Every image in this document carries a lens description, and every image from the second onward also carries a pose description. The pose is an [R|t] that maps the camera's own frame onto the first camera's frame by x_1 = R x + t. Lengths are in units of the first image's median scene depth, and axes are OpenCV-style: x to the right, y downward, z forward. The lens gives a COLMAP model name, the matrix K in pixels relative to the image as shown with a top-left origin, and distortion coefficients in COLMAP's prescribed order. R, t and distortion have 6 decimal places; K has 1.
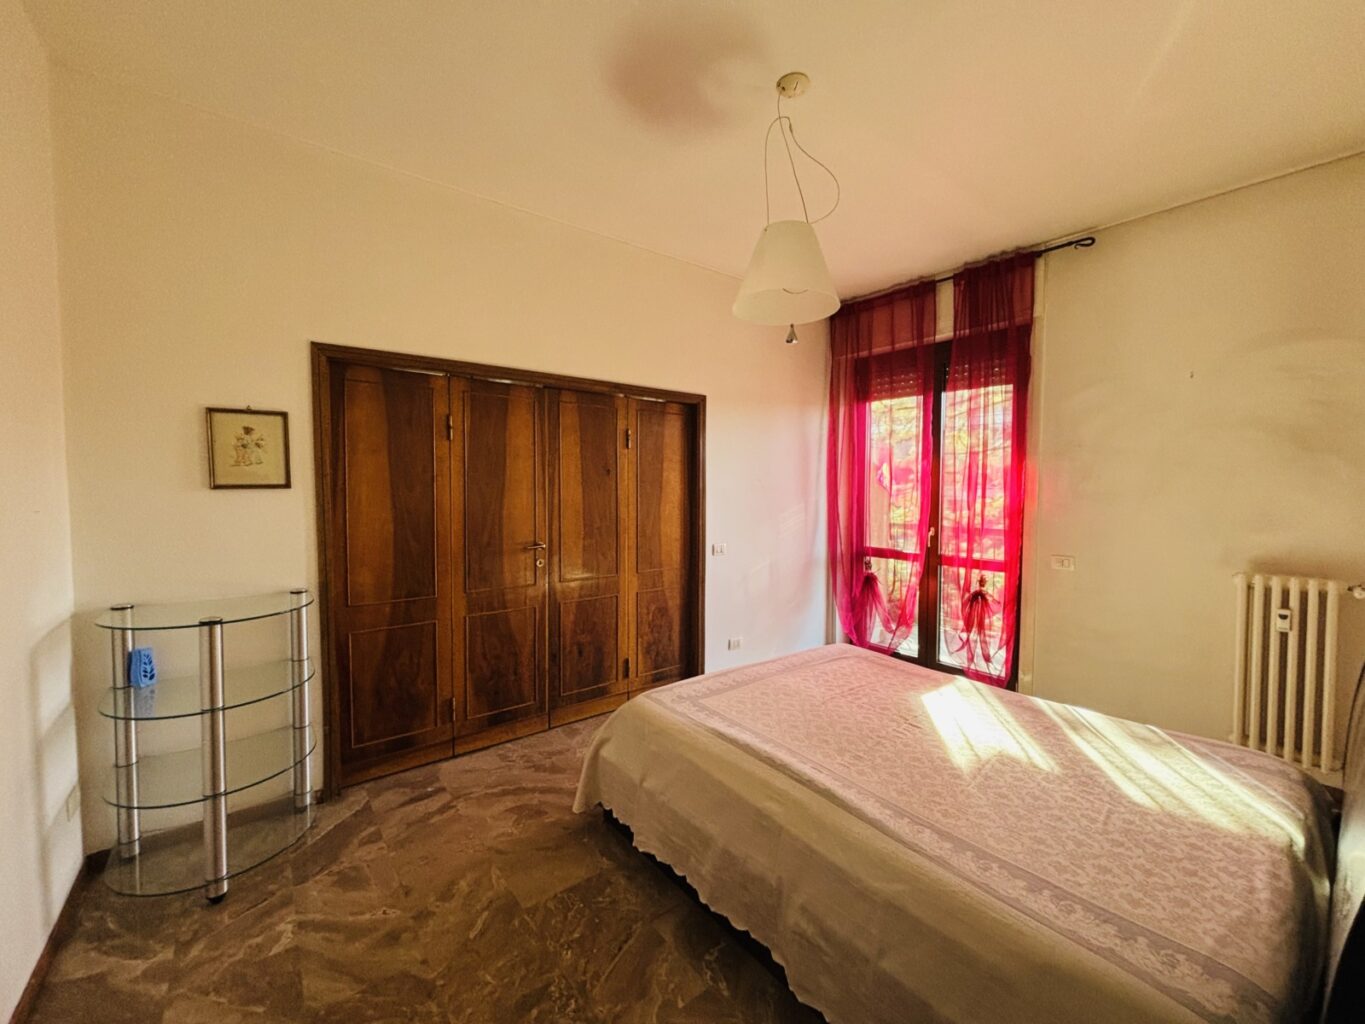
lens RADIAL K [[545.2, 0, 684.5], [0, 545.2, 509.9], [0, 0, 1]] dist [-0.001042, -0.000283]
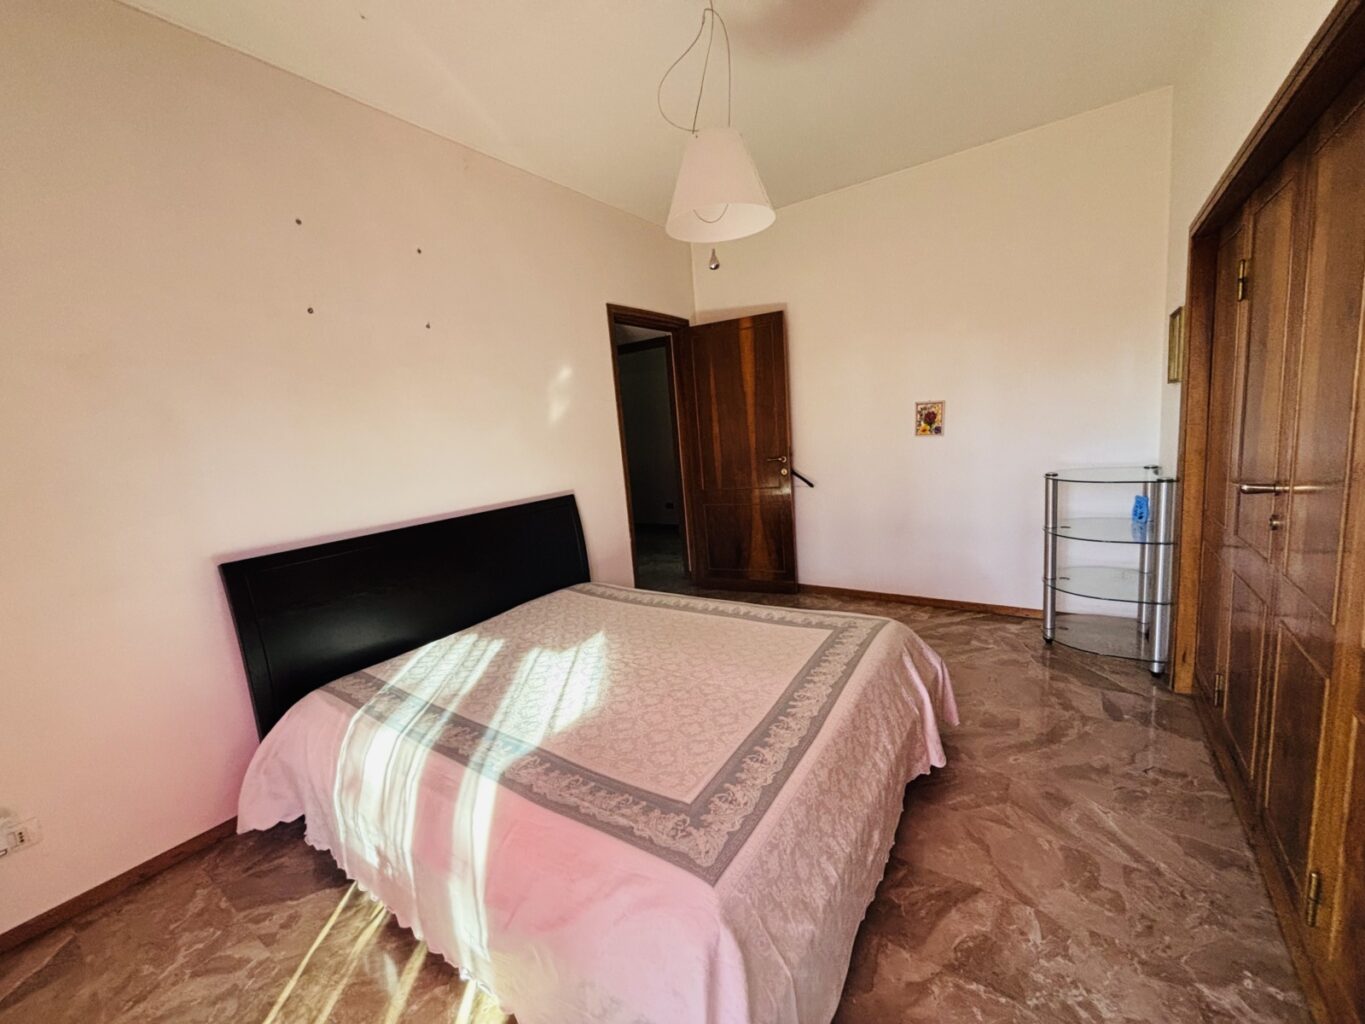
lens RADIAL K [[545.2, 0, 684.5], [0, 545.2, 509.9], [0, 0, 1]] dist [-0.001042, -0.000283]
pose [[-0.951879, 0.118233, -0.282749, 0.594655], [0.064274, 0.979085, 0.193032, -0.068188], [0.299658, 0.165569, -0.939570, 2.043406]]
